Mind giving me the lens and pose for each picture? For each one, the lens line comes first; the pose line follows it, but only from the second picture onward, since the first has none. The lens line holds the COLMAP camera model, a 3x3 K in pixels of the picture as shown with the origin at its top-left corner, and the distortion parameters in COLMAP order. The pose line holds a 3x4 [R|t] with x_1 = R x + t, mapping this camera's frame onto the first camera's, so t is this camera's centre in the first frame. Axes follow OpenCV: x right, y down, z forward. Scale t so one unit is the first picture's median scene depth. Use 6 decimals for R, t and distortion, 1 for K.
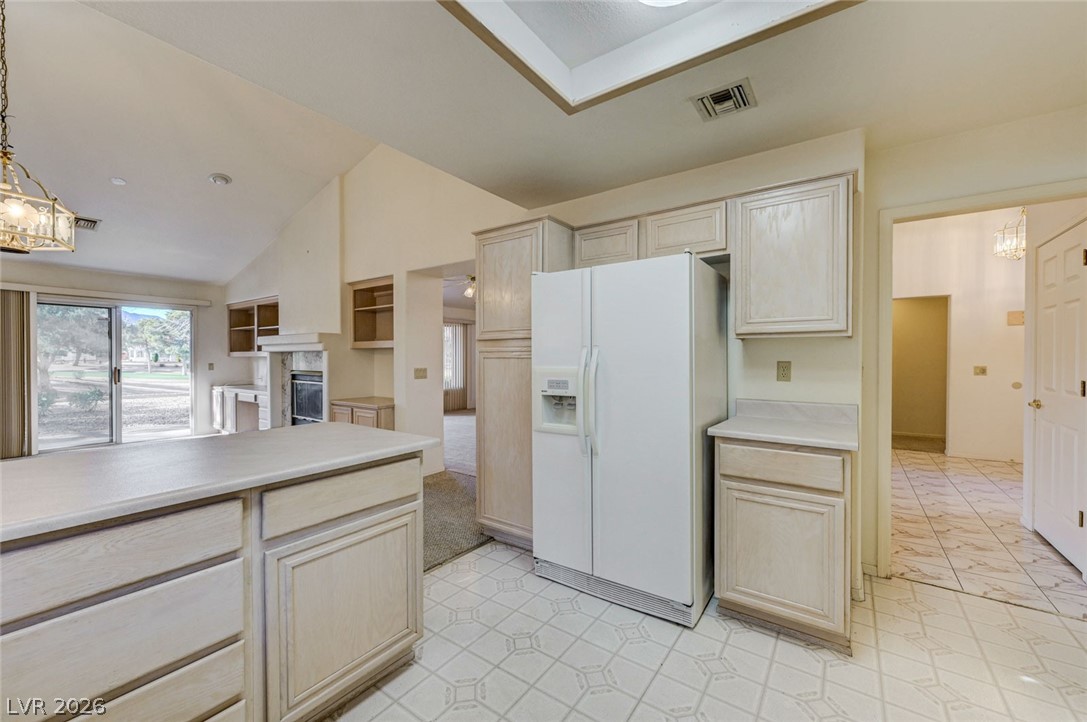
lens RADIAL K [[429.0, 0, 543.6], [0, 429.0, 360.0], [0, 0, 1]] dist [0.000311, 0.000084]
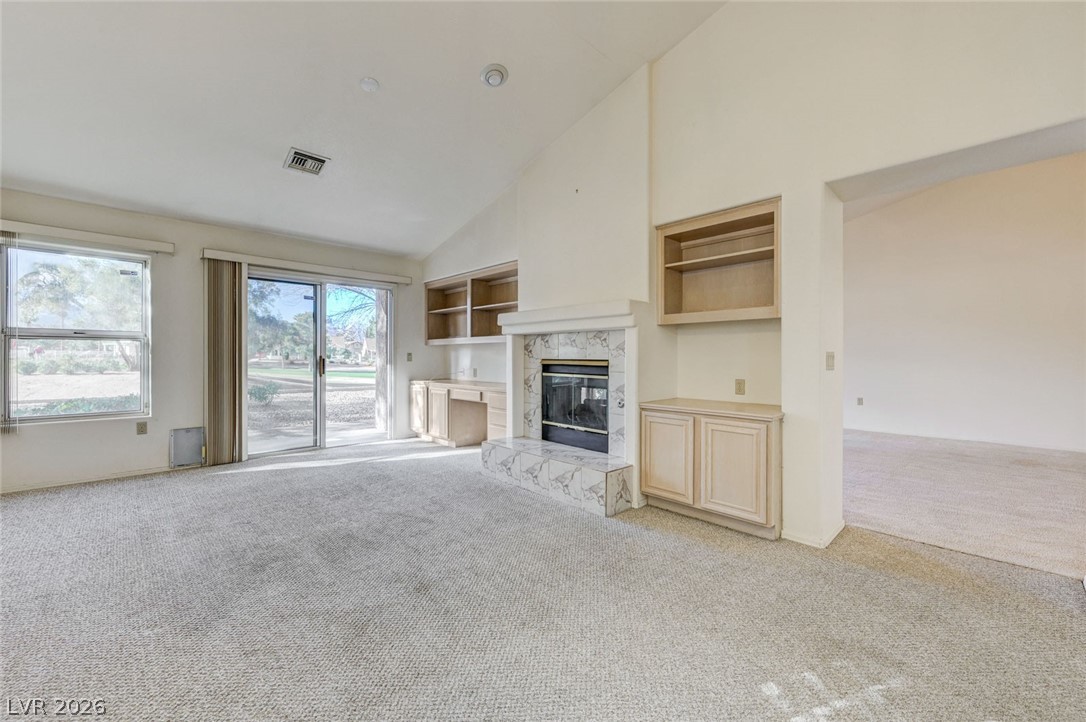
lens RADIAL K [[428.6, 0, 545.7], [0, 428.6, 357.7], [0, 0, 1]] dist [0.000311, 0.000084]
pose [[0.982815, 0.001005, -0.184589, -0.414641], [-0.001524, 0.999995, -0.002667, 0.021538], [0.184586, 0.002903, 0.982812, 0.263647]]
